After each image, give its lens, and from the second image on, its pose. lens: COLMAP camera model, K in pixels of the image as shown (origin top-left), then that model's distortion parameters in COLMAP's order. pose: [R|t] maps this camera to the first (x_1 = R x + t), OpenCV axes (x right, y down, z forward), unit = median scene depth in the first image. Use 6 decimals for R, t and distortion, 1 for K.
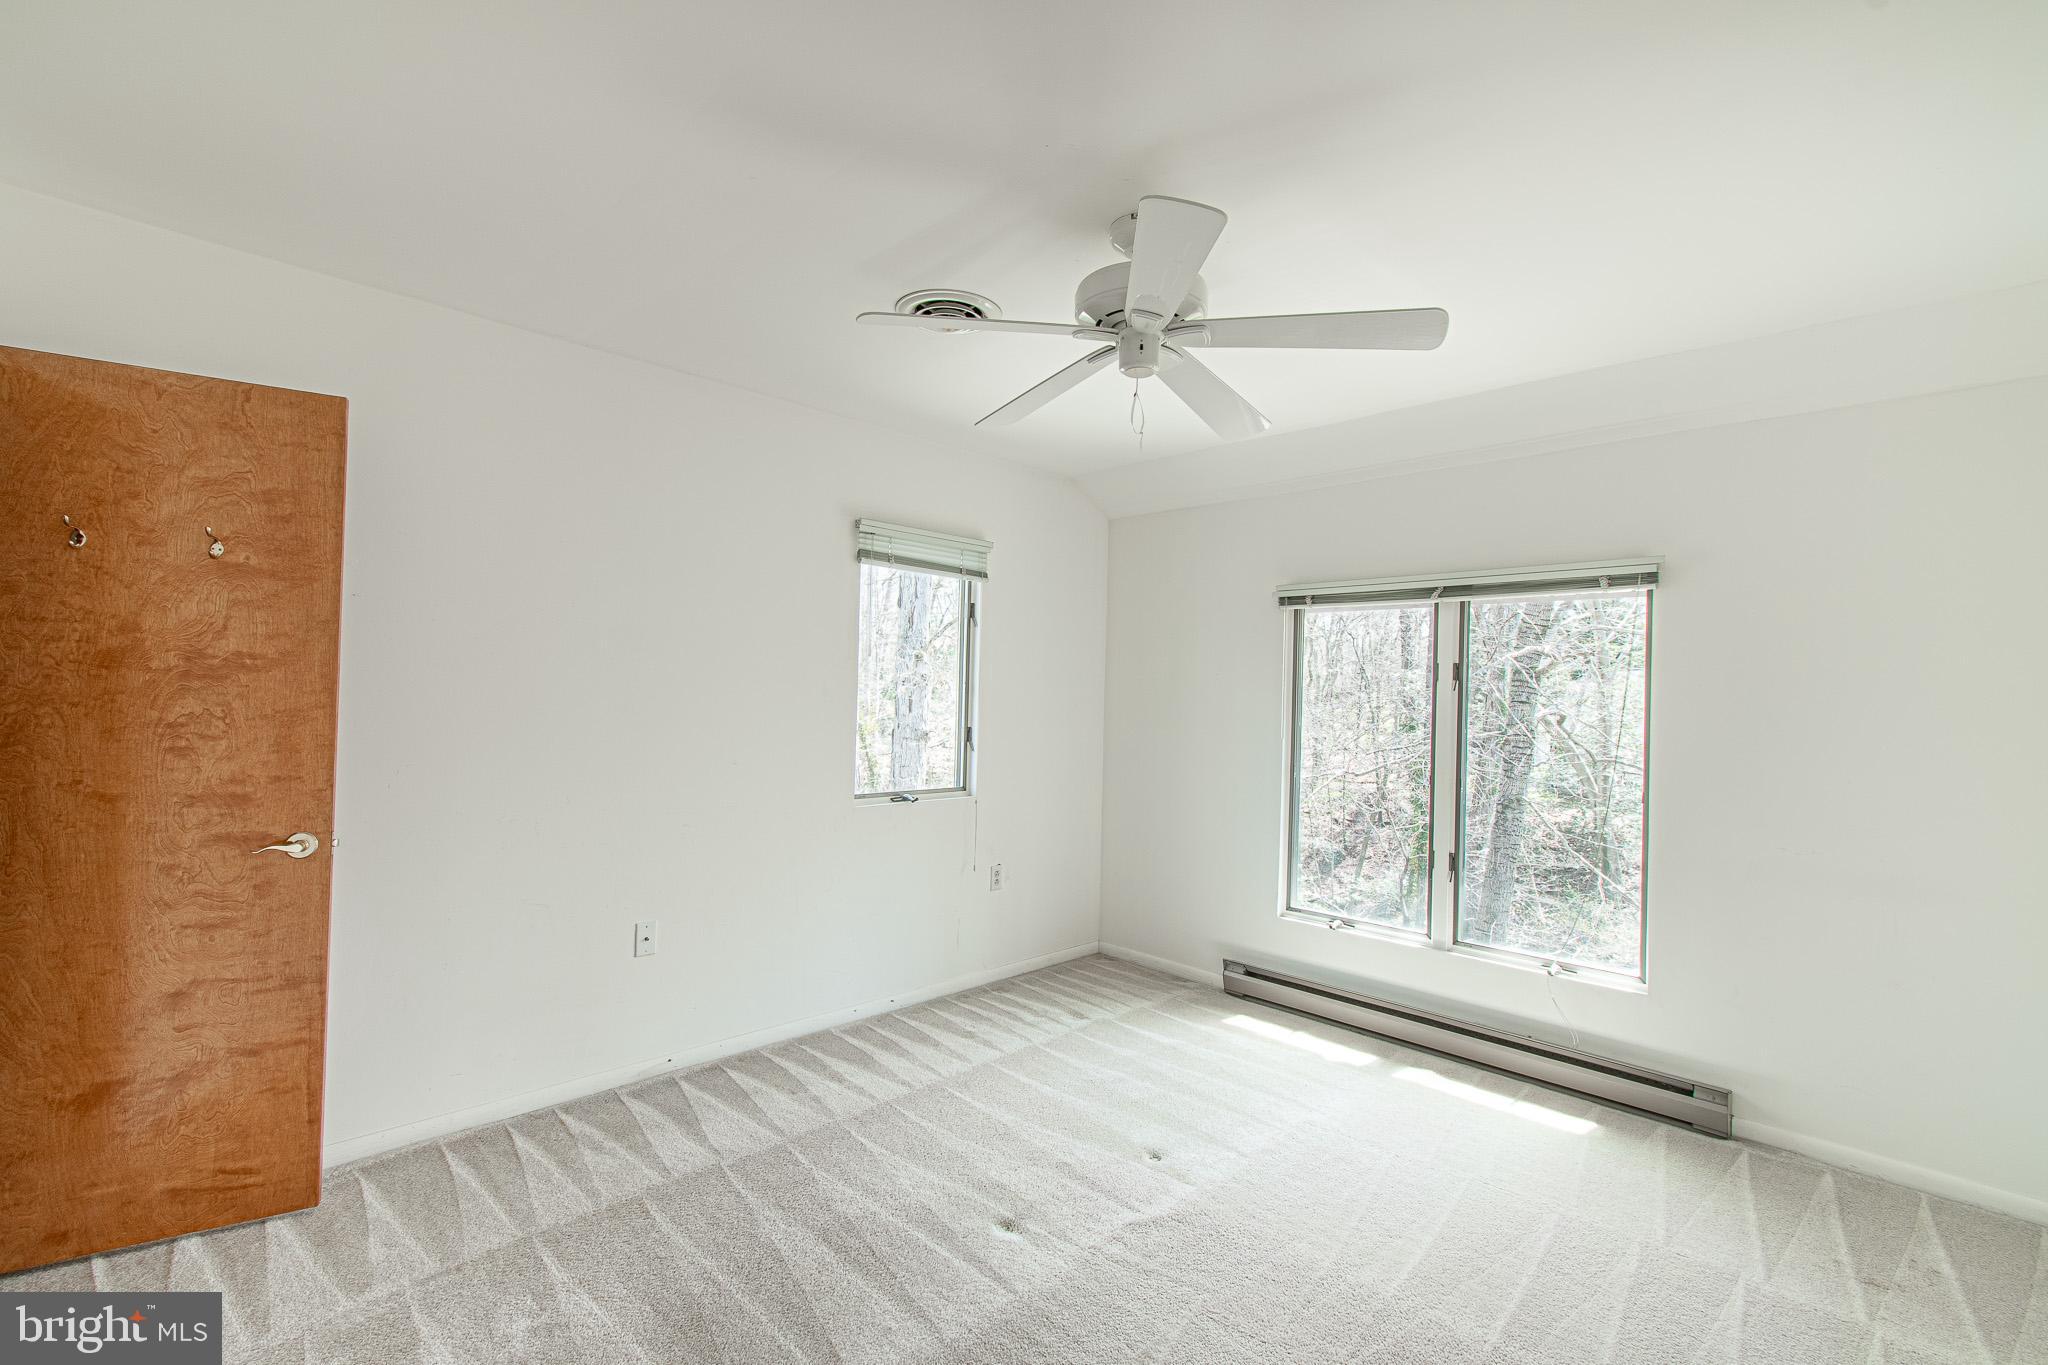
lens RADIAL K [[901.9, 0, 1019.3], [0, 901.9, 689.5], [0, 0, 1]] dist [0.003637, -0.001901]
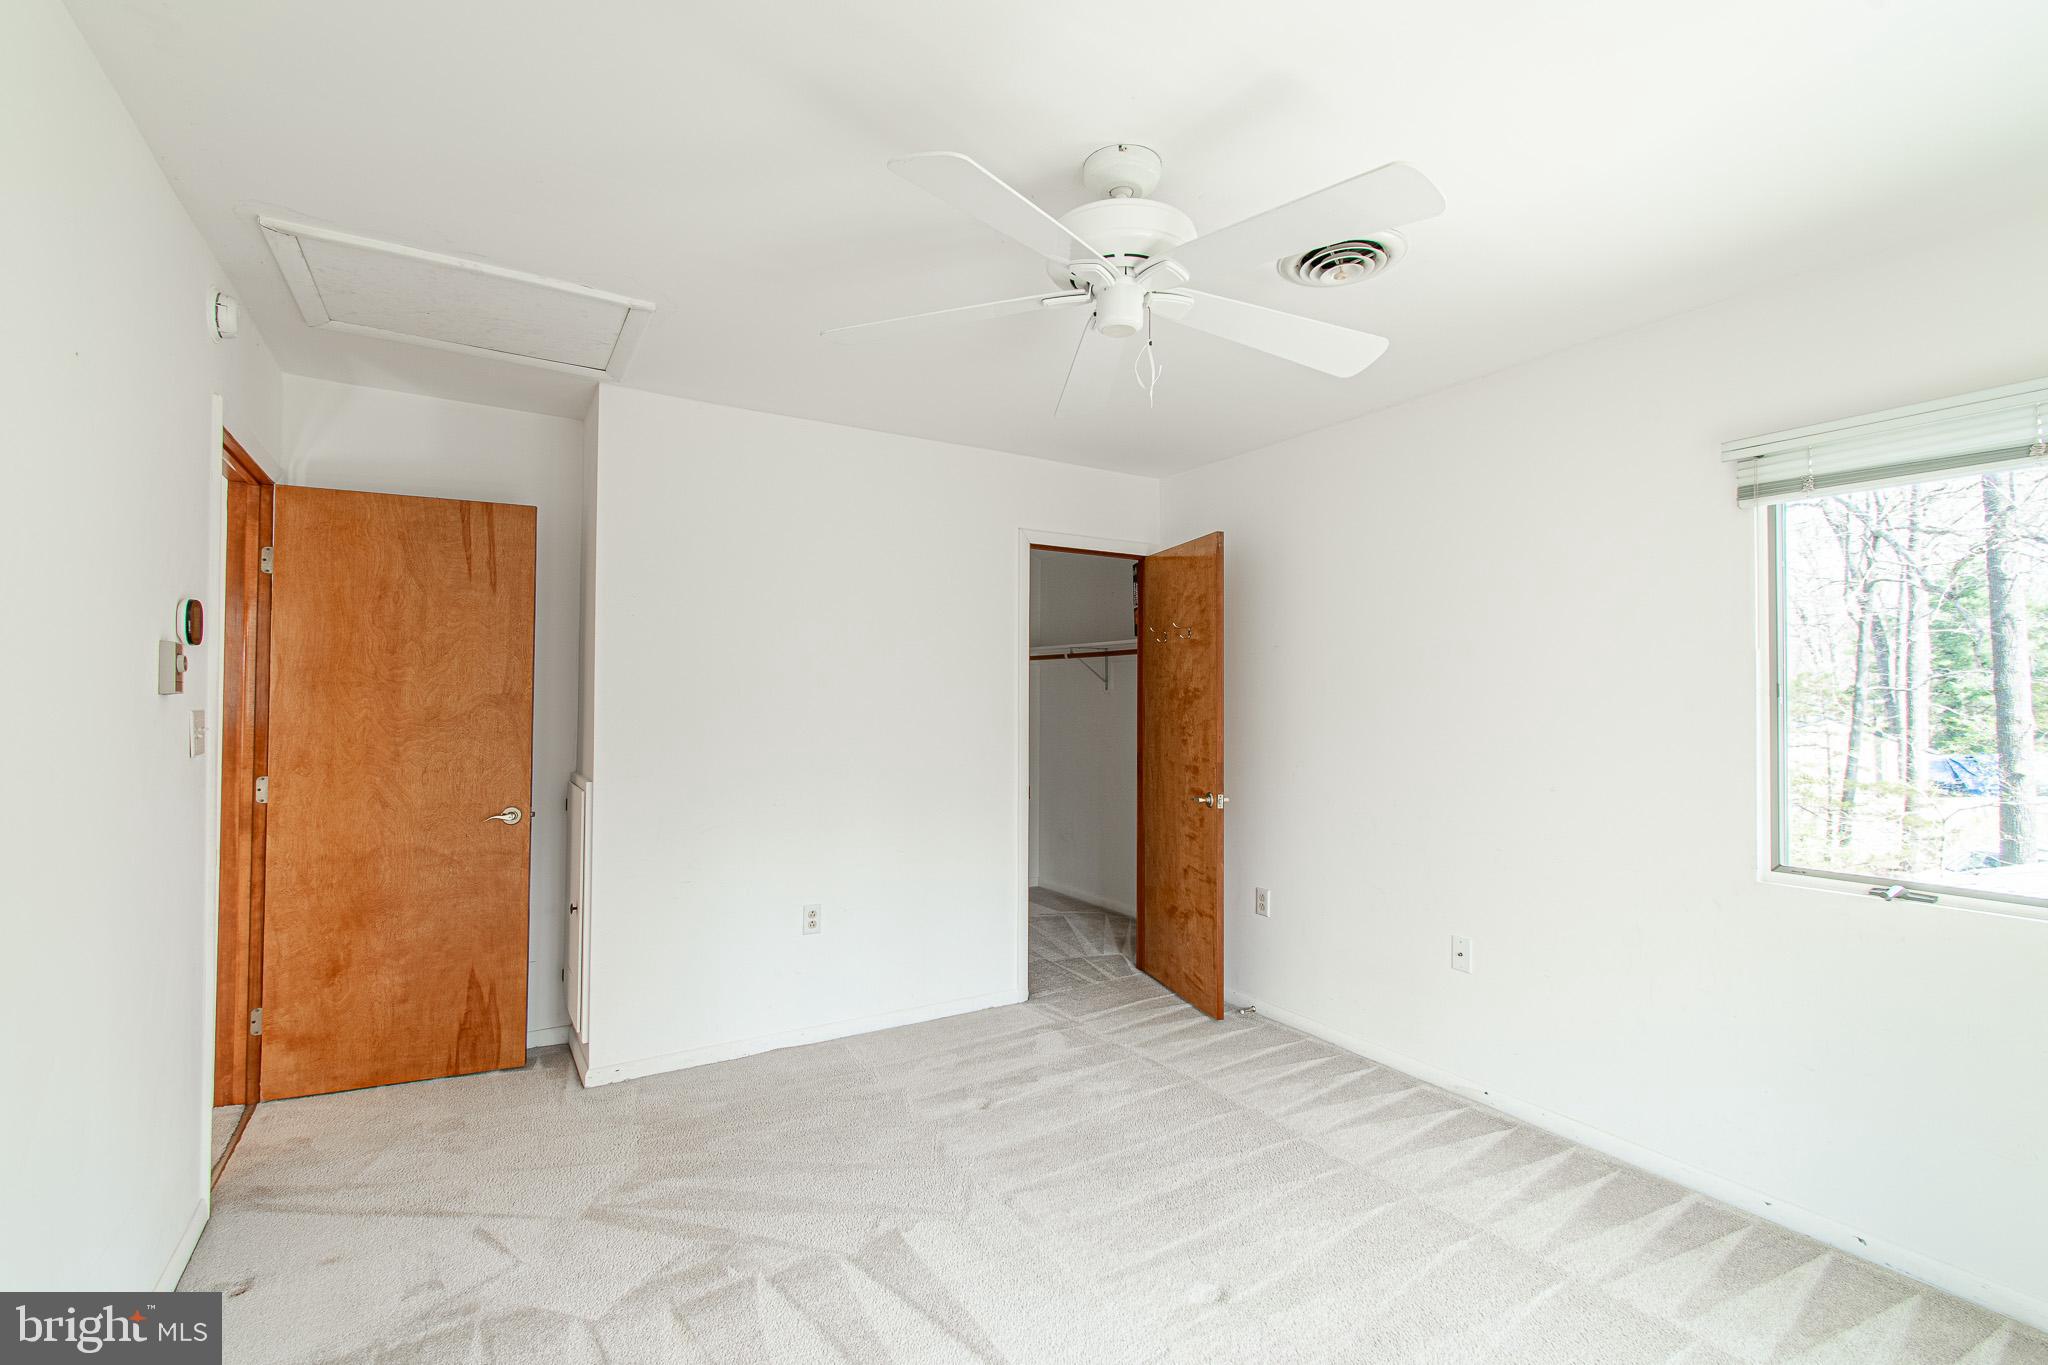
lens RADIAL K [[901.9, 0, 1019.9], [0, 901.9, 688.2], [0, 0, 1]] dist [0.003637, -0.001901]
pose [[-0.236370, -0.041219, -0.970788, 0.832965], [-0.002177, 0.999120, -0.041892, 0.030098], [0.971661, -0.007789, -0.236252, 0.927600]]
